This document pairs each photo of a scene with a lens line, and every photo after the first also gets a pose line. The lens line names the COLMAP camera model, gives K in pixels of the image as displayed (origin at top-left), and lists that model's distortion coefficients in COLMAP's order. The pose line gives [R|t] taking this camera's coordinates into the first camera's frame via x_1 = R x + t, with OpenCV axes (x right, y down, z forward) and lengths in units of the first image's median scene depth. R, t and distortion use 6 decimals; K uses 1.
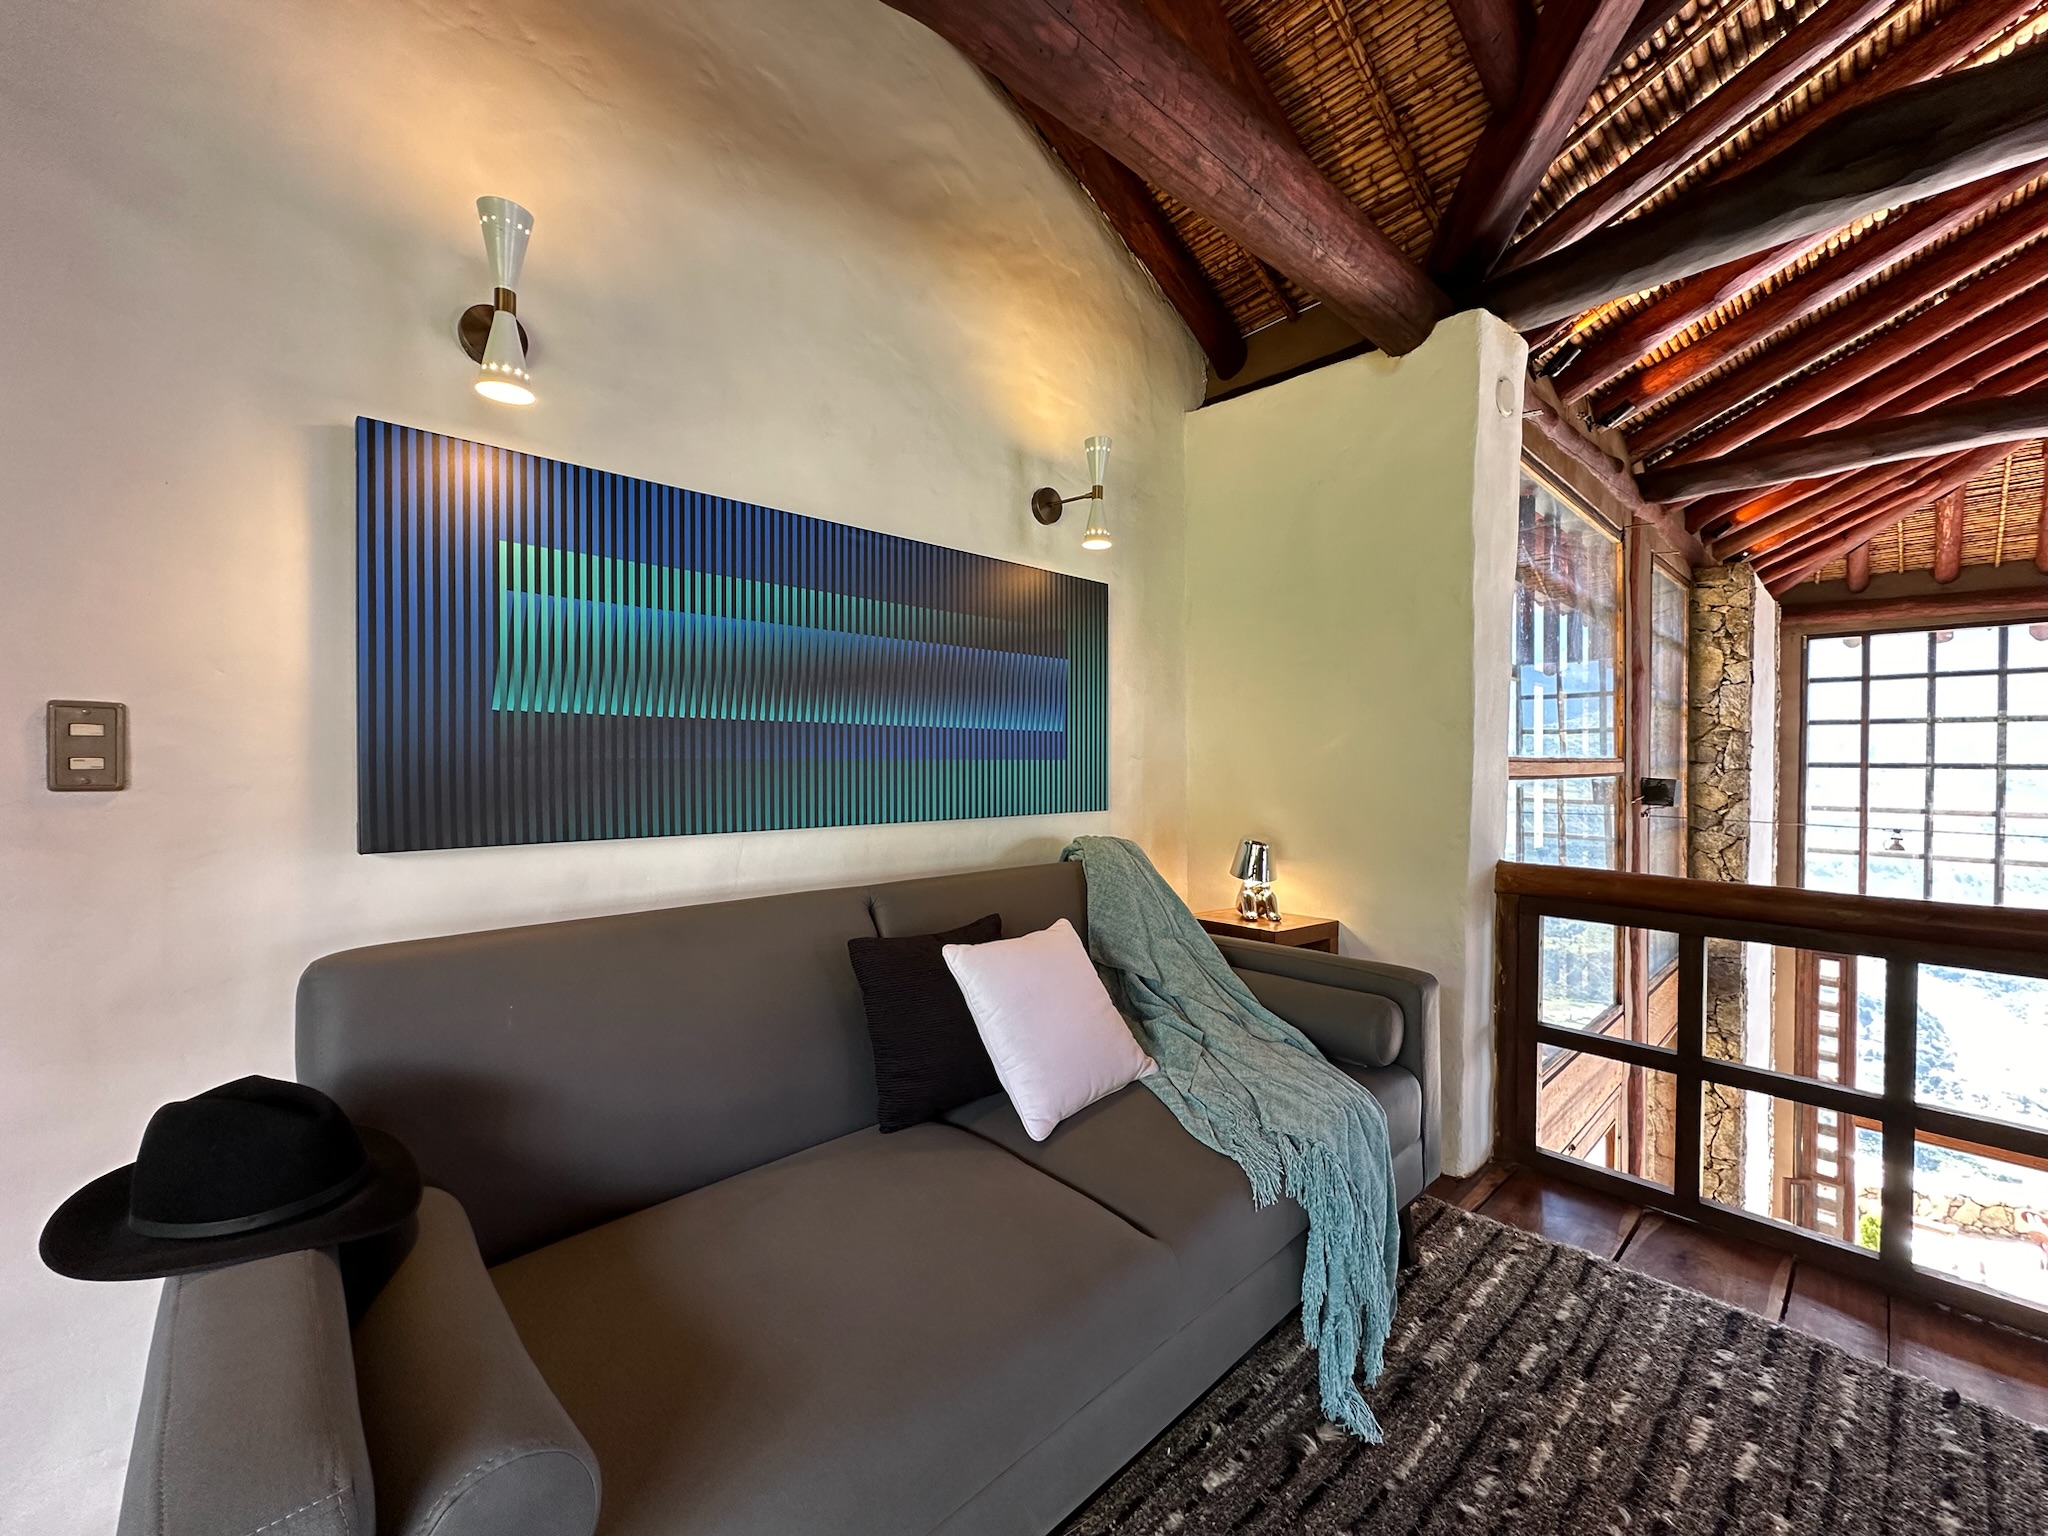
lens RADIAL K [[819.8, 0, 1020.8], [0, 819.8, 769.2], [0, 0, 1]] dist [-0.000037, 0.000600]
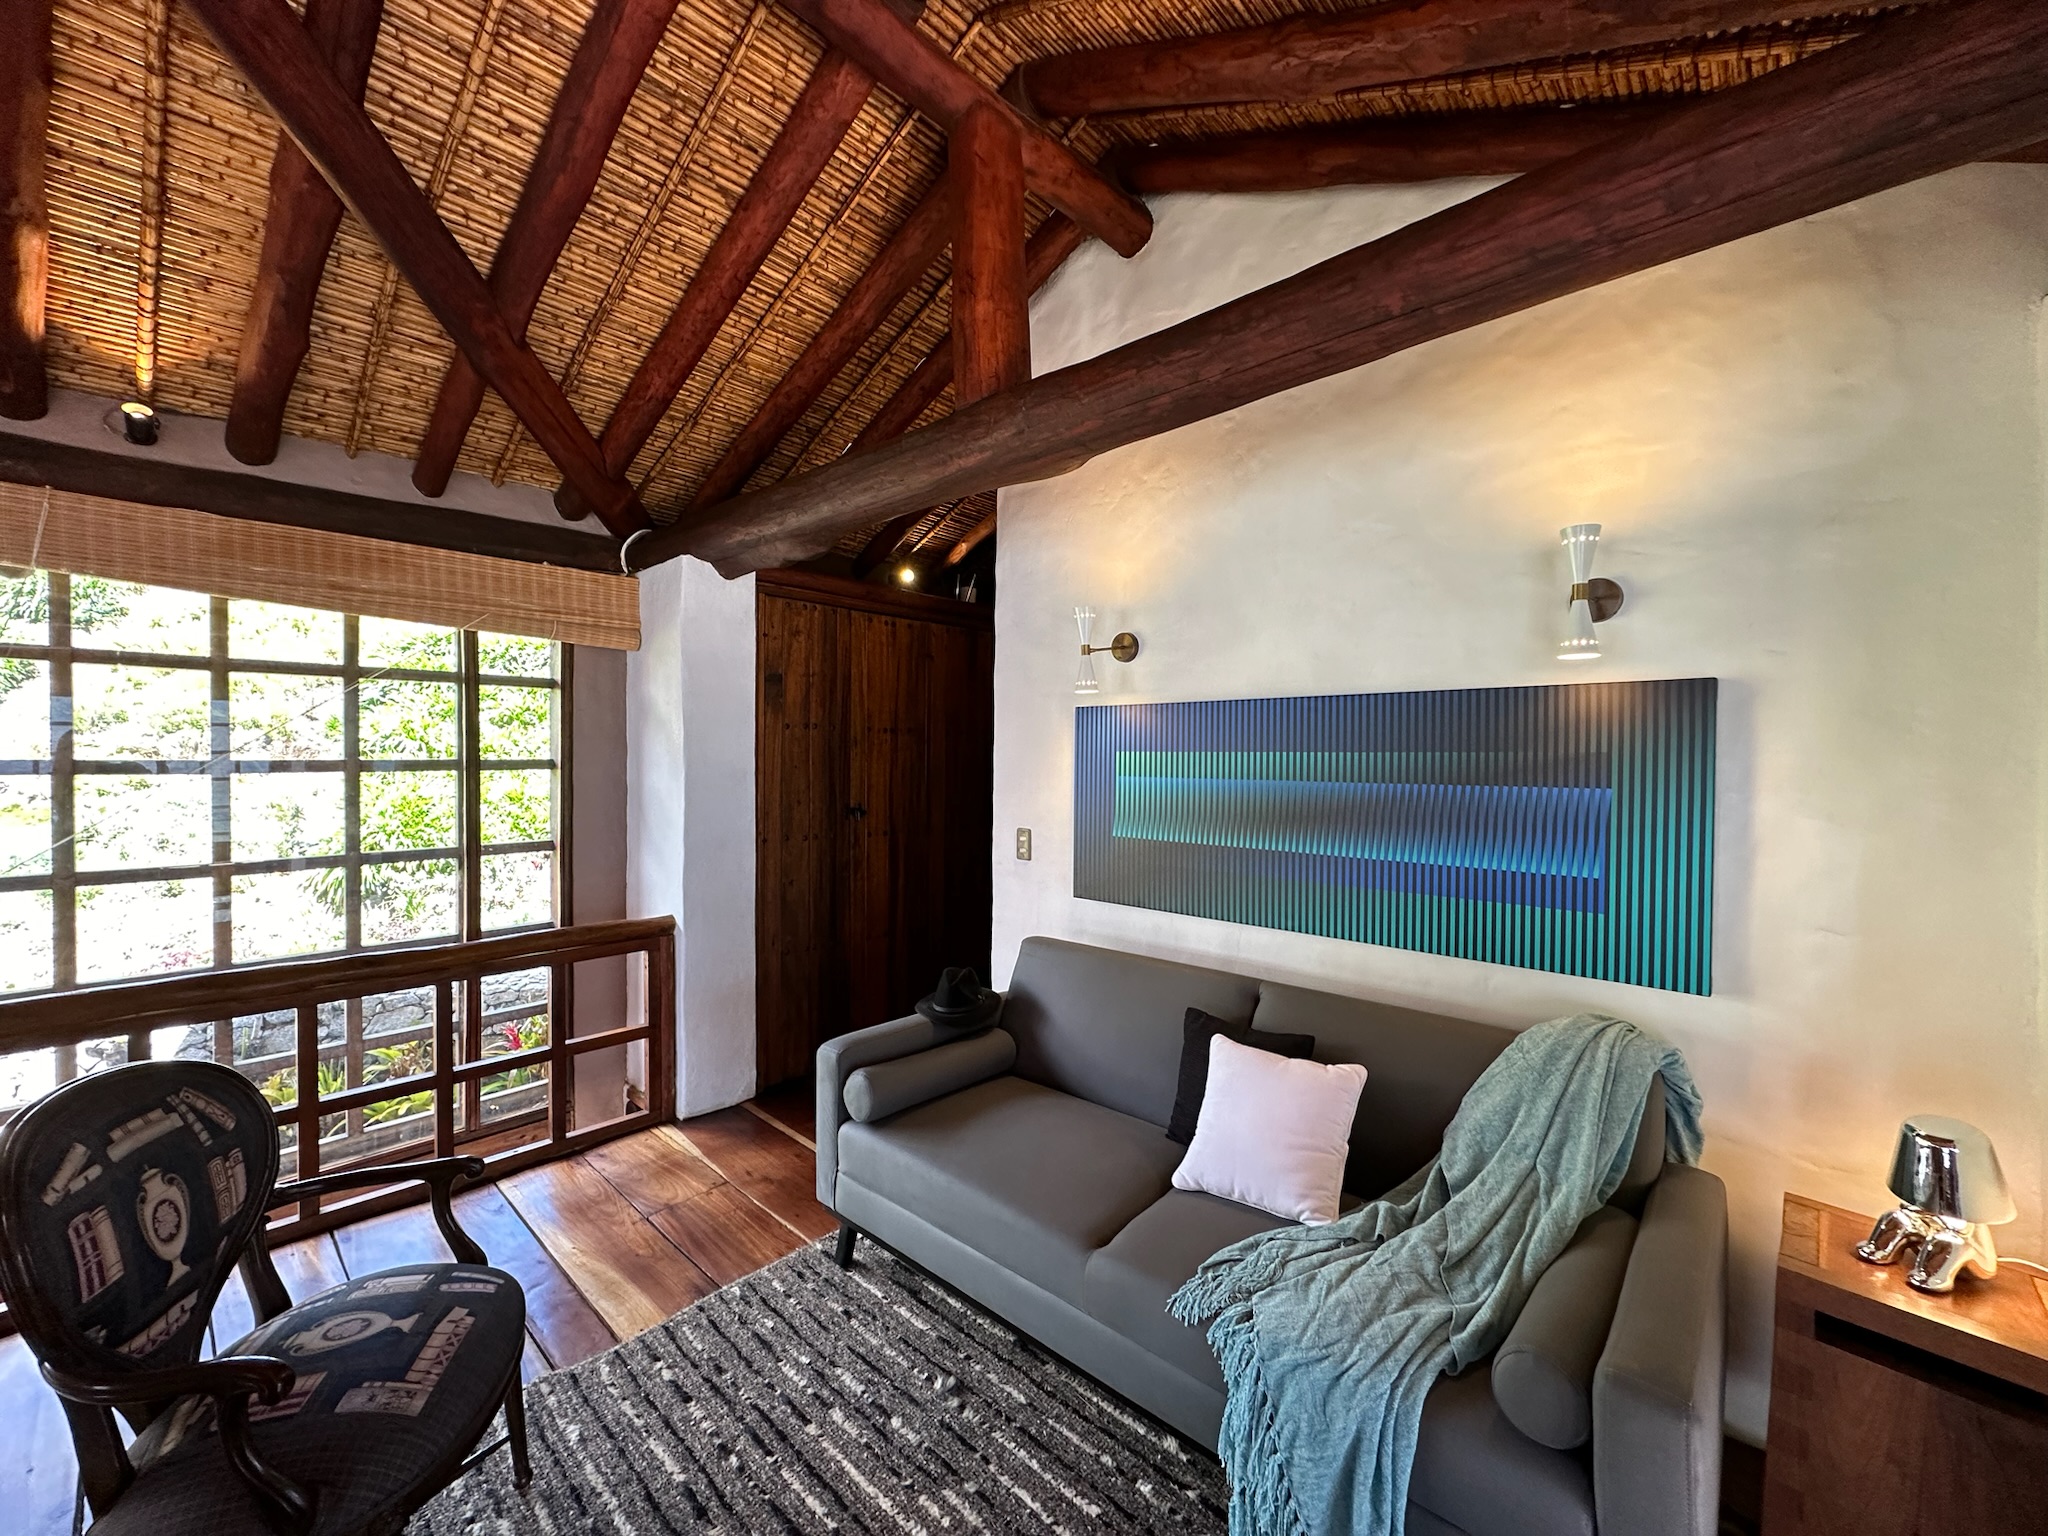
lens RADIAL K [[819.8, 0, 1020.8], [0, 819.8, 769.2], [0, 0, 1]] dist [-0.000037, 0.000600]
pose [[0.077430, 0.012568, -0.996919, 0.840085], [-0.016898, 0.999793, 0.011291, -0.158922], [0.996855, 0.015971, 0.077626, 0.382825]]
